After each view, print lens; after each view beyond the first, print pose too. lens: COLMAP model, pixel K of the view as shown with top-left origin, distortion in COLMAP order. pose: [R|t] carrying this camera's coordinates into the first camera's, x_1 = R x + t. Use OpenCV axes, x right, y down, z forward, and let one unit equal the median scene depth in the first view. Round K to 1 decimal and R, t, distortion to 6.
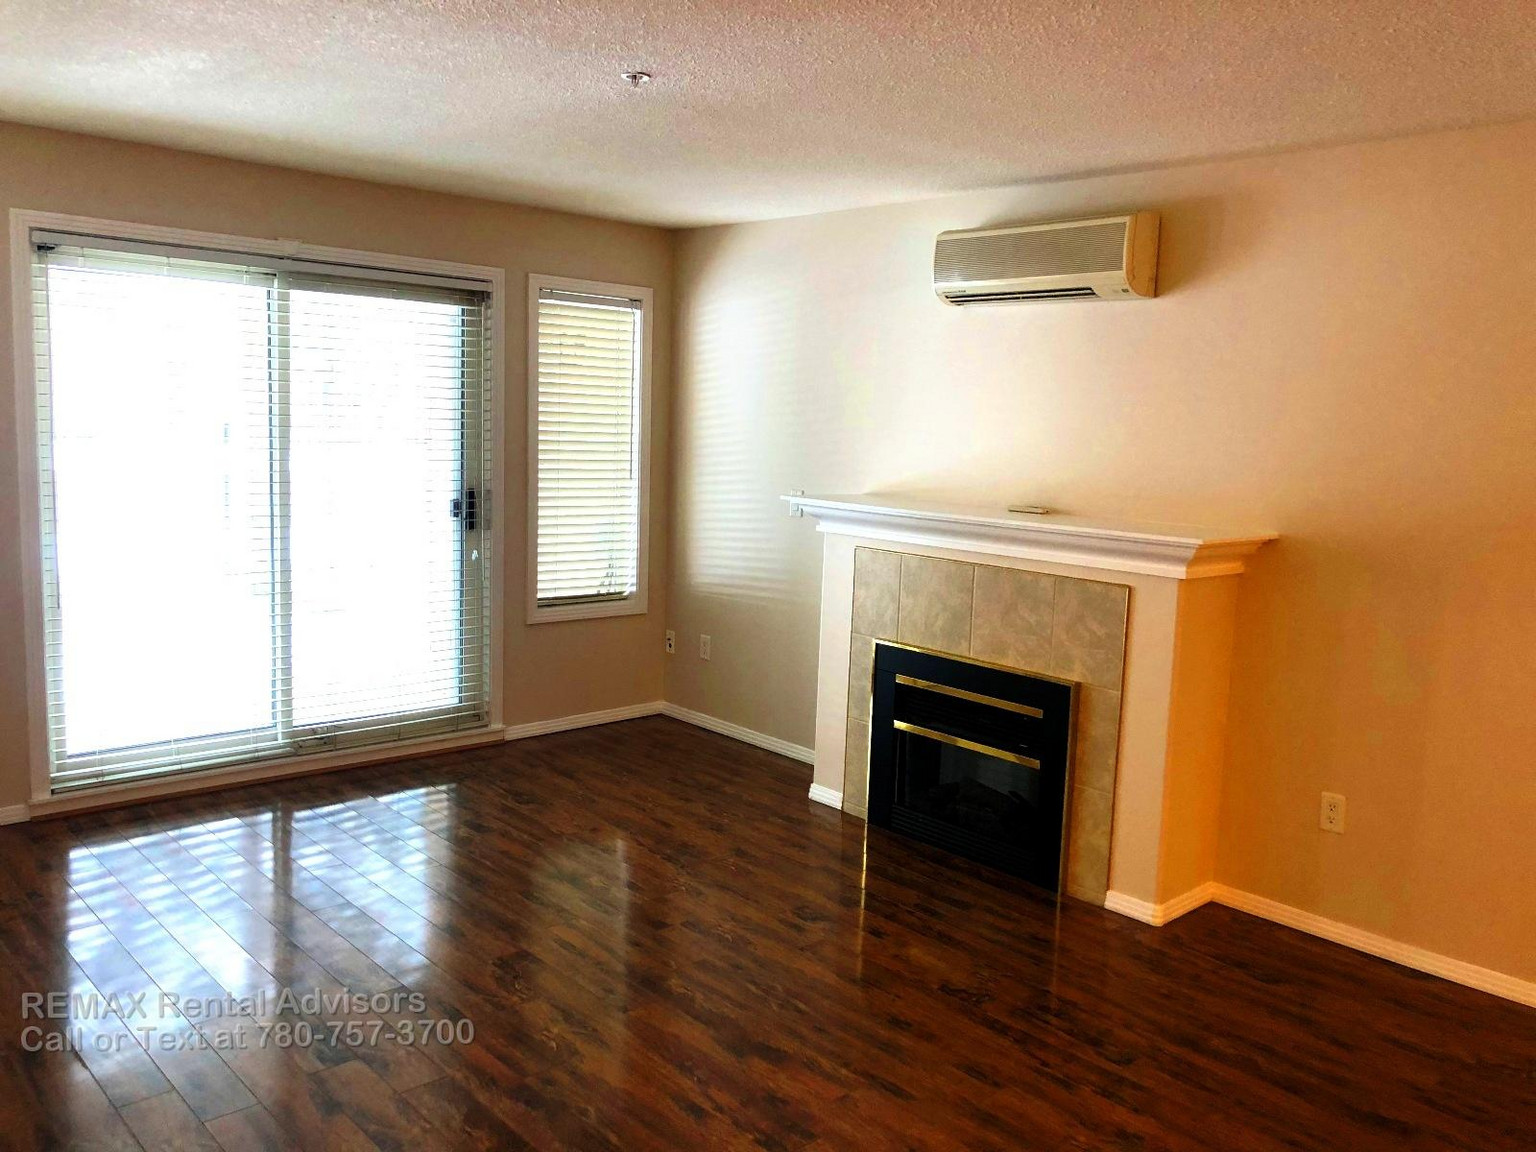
lens RADIAL K [[1254.5, 0, 762.6], [0, 1254.5, 567.7], [0, 0, 1]] dist [0.024992, -0.007385]
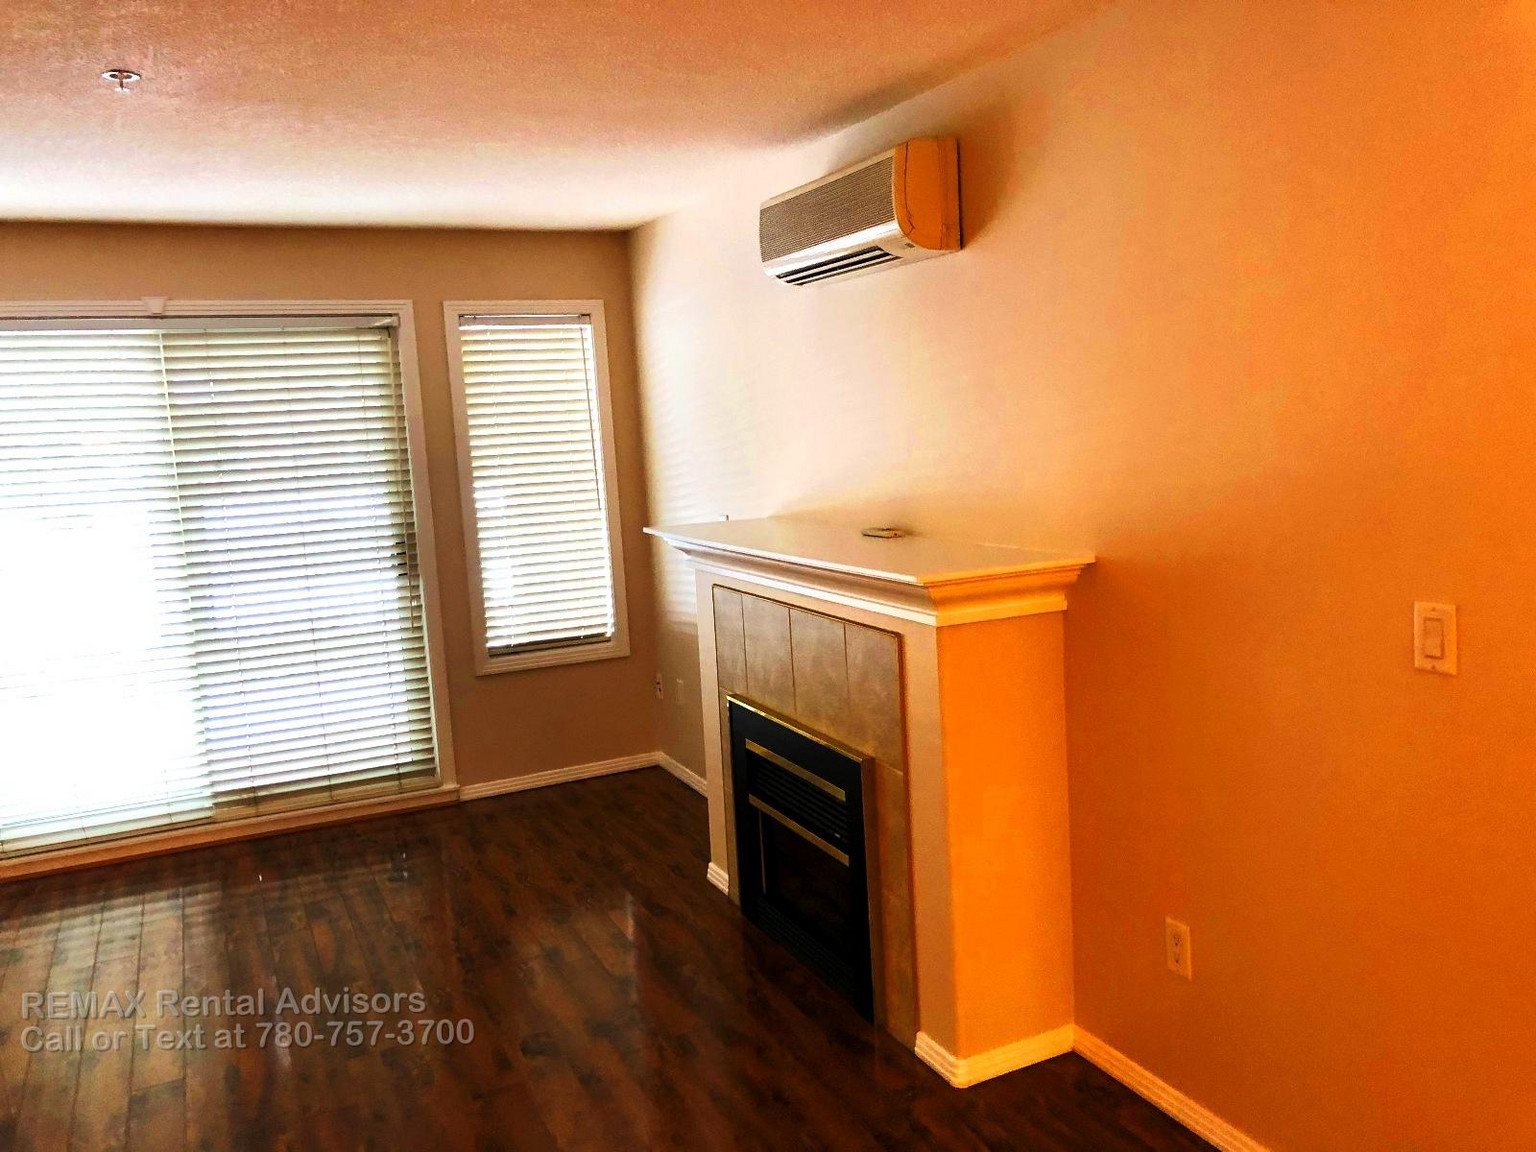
lens RADIAL K [[1268.7, 0, 772.4], [0, 1268.7, 575.3], [0, 0, 1]] dist [0.021781, 0.007825]
pose [[0.951350, -0.050076, -0.304015, 0.331798], [0.051831, 0.998653, -0.002301, -0.017053], [0.303721, -0.013569, 0.952664, 0.182546]]
